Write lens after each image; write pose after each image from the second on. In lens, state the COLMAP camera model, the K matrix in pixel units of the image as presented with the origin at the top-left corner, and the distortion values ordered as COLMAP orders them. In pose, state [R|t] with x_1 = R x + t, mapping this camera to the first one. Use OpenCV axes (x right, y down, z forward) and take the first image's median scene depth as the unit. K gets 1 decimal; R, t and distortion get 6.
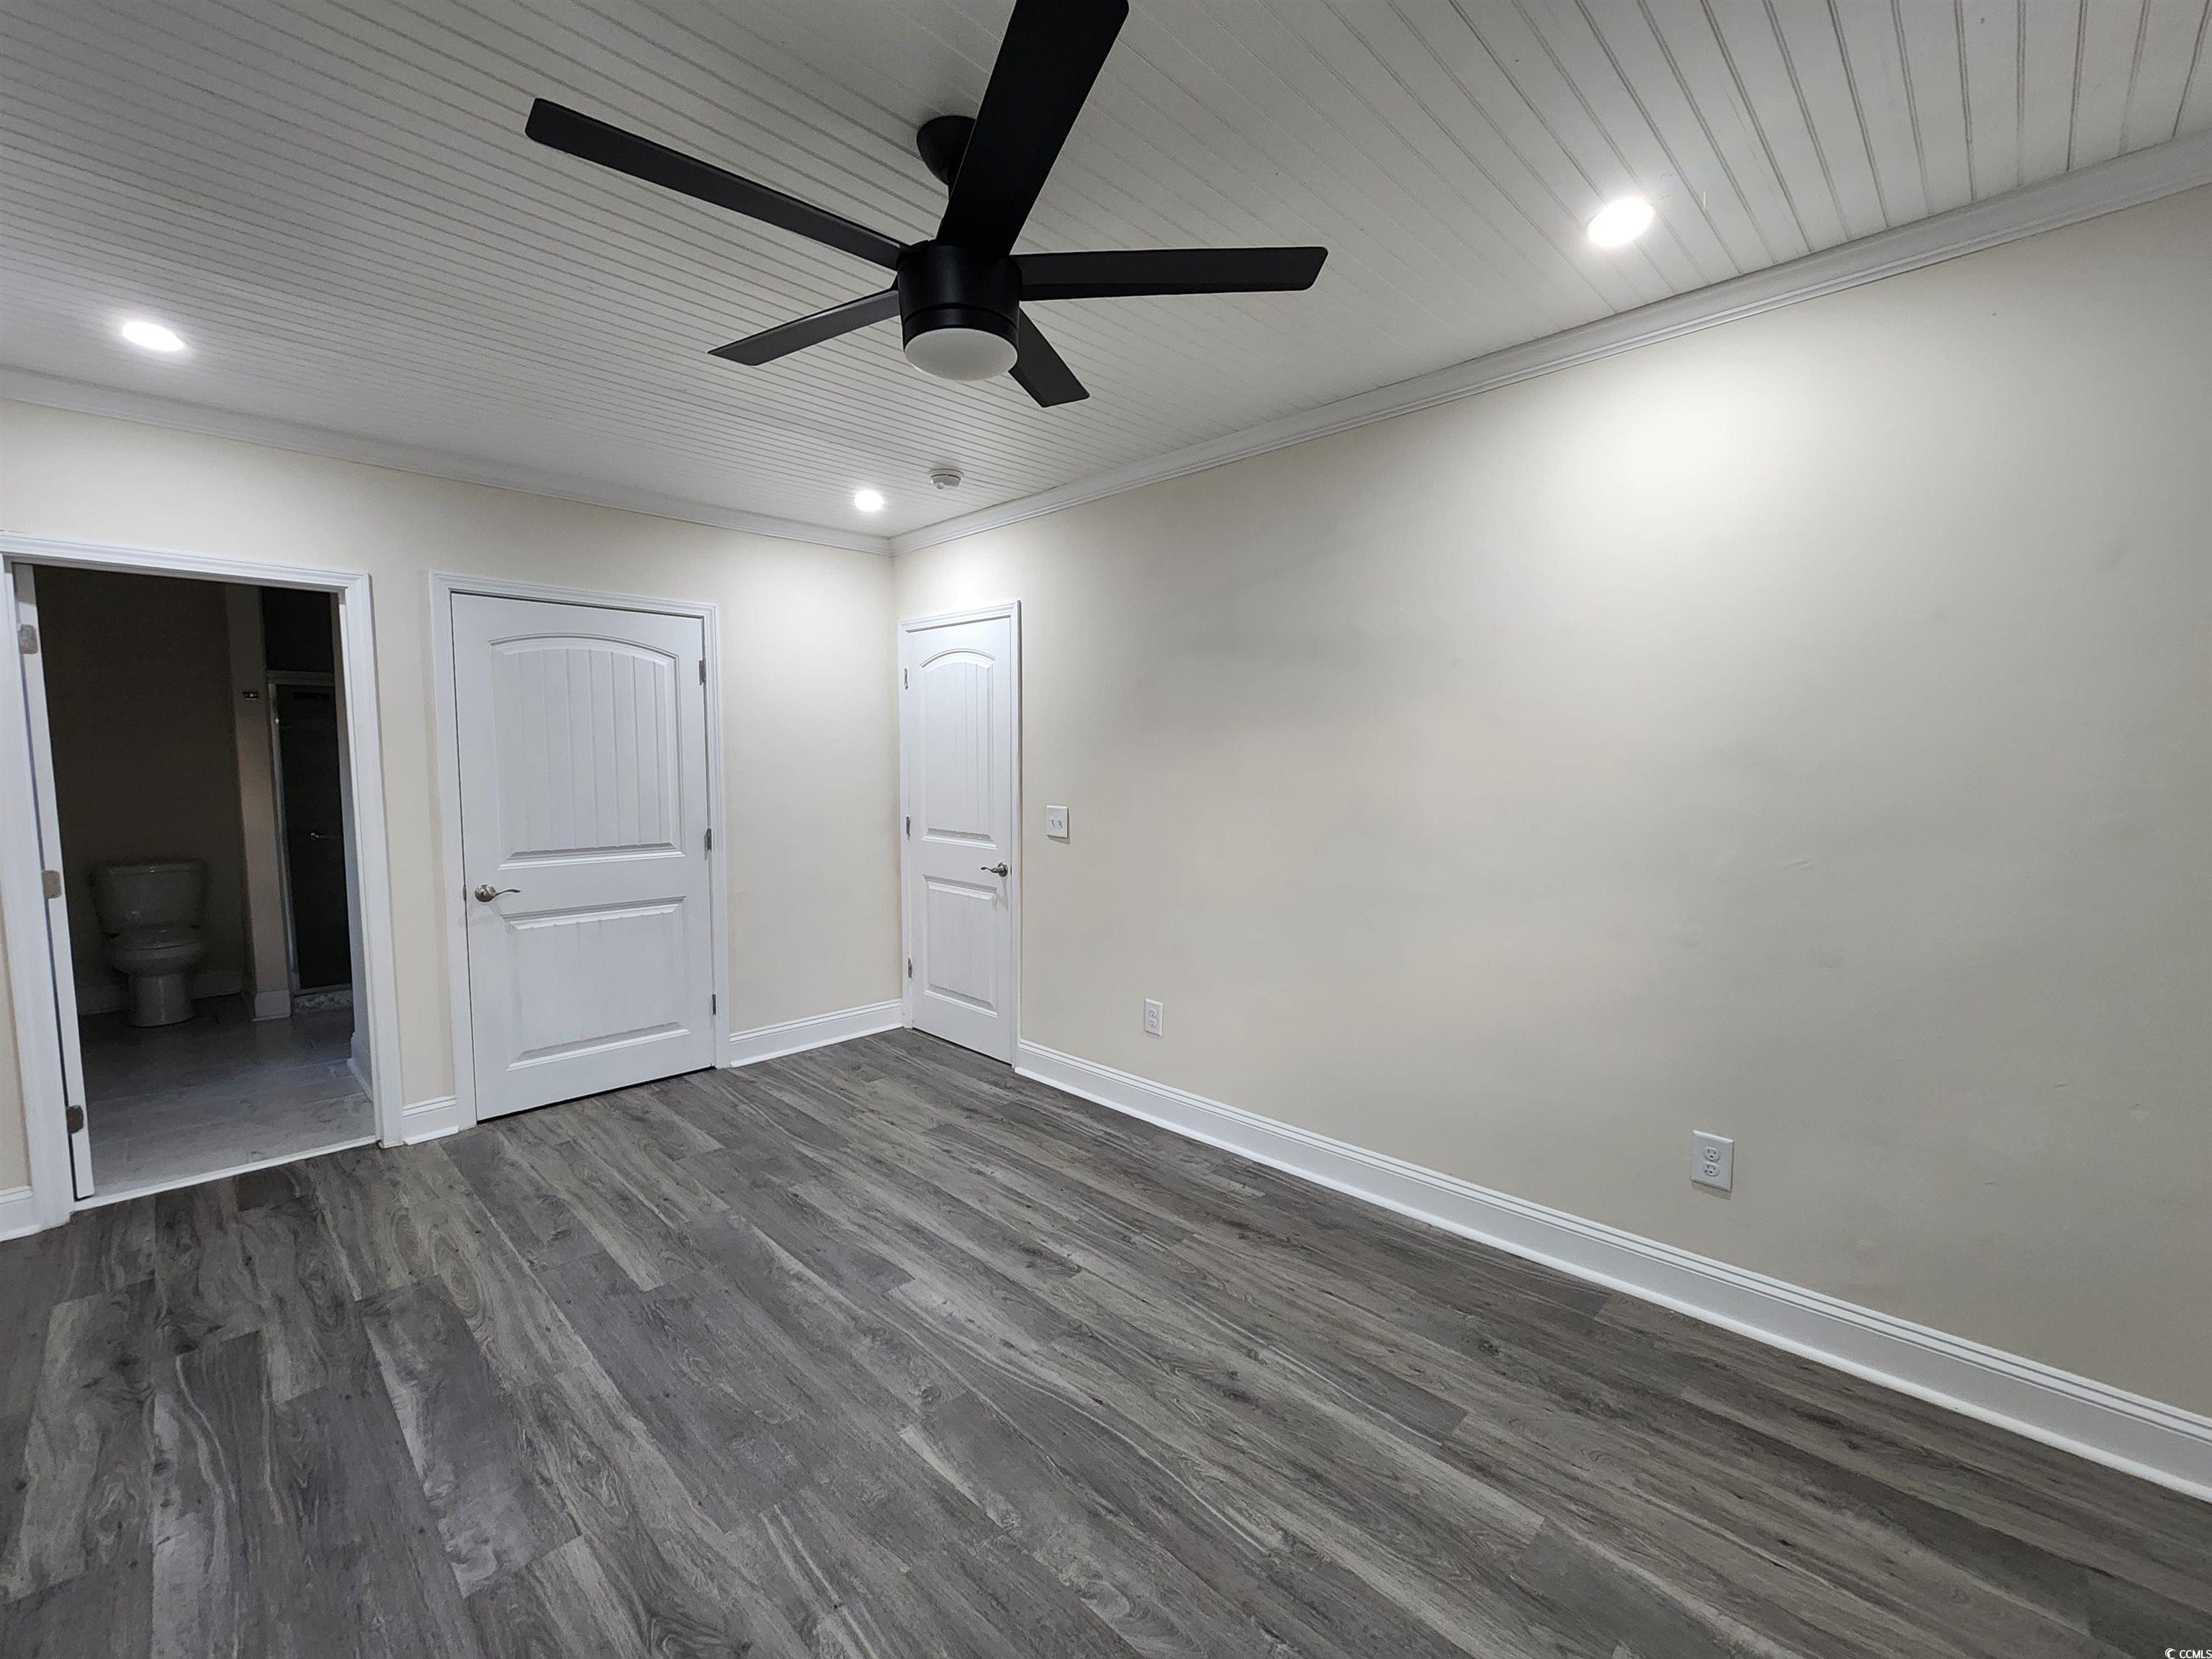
lens RADIAL K [[914.2, 0, 1109.0], [0, 914.2, 821.7], [0, 0, 1]] dist [0.001182, 0.000302]
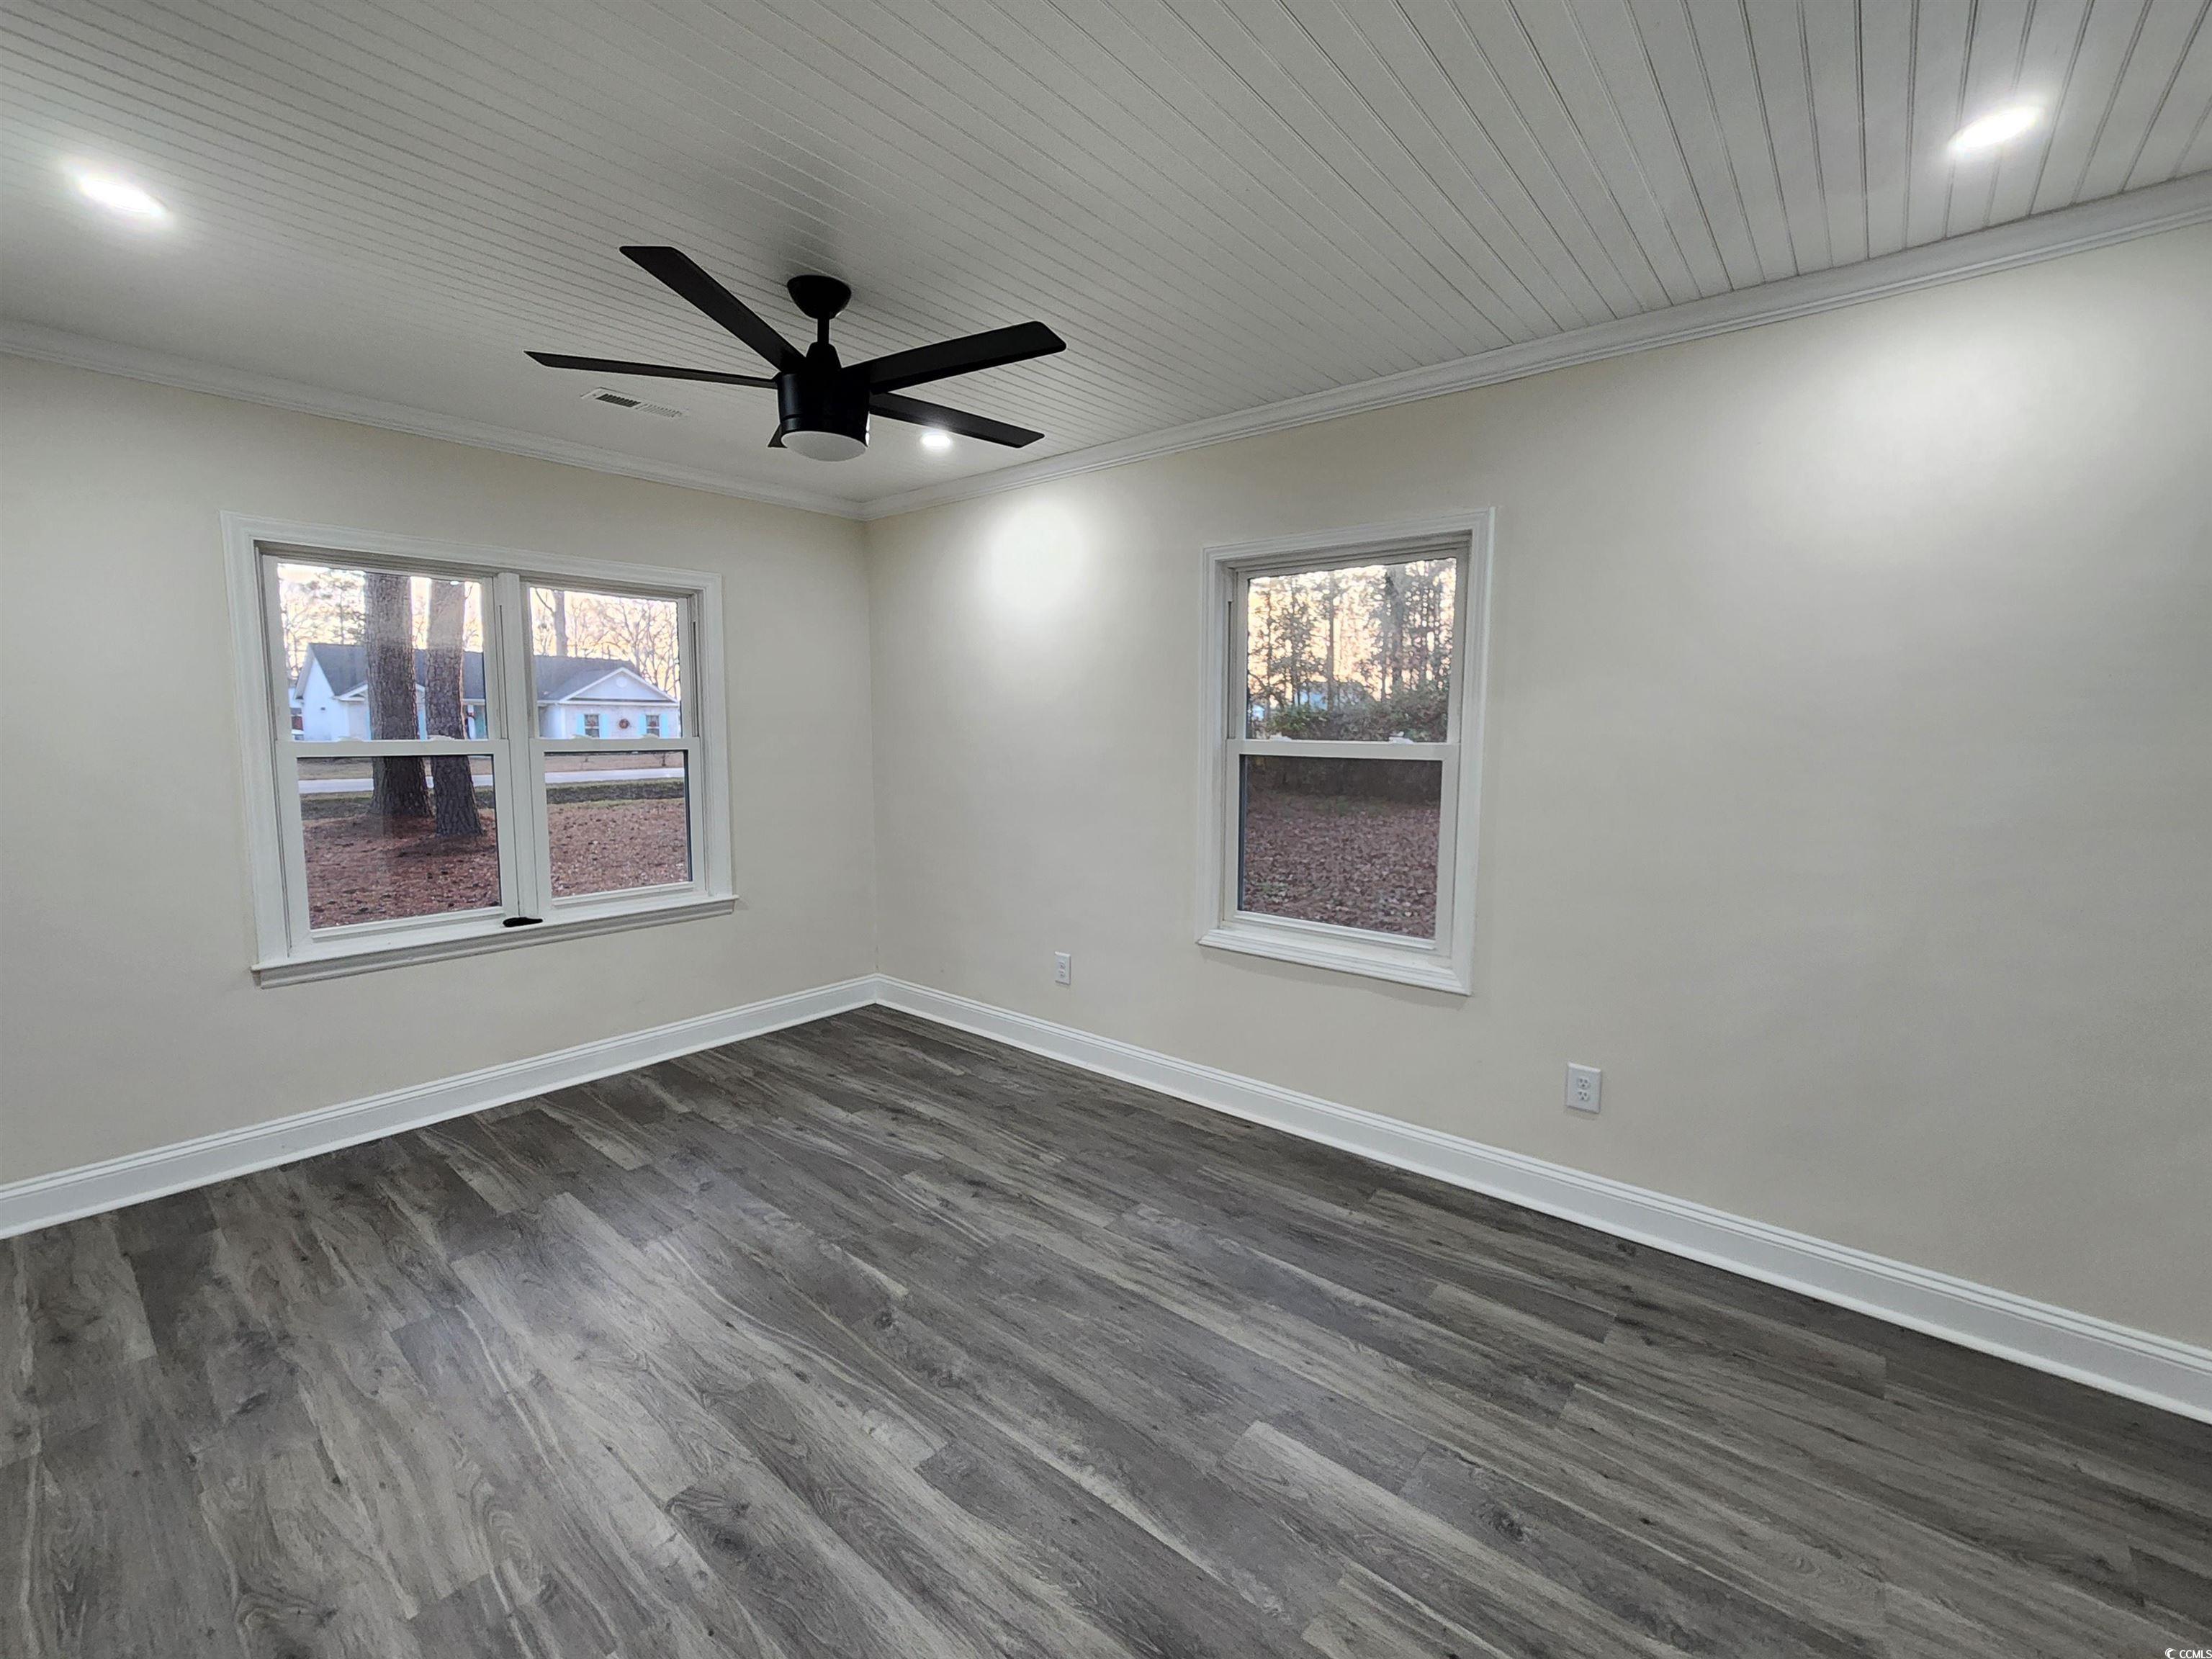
lens RADIAL K [[914.2, 0, 1109.0], [0, 914.2, 821.7], [0, 0, 1]] dist [0.001182, 0.000302]
pose [[-0.996731, 0.007776, -0.080420, -0.352225], [-0.006514, 0.984383, 0.175917, -0.147967], [0.080532, 0.175866, -0.981115, 1.844722]]
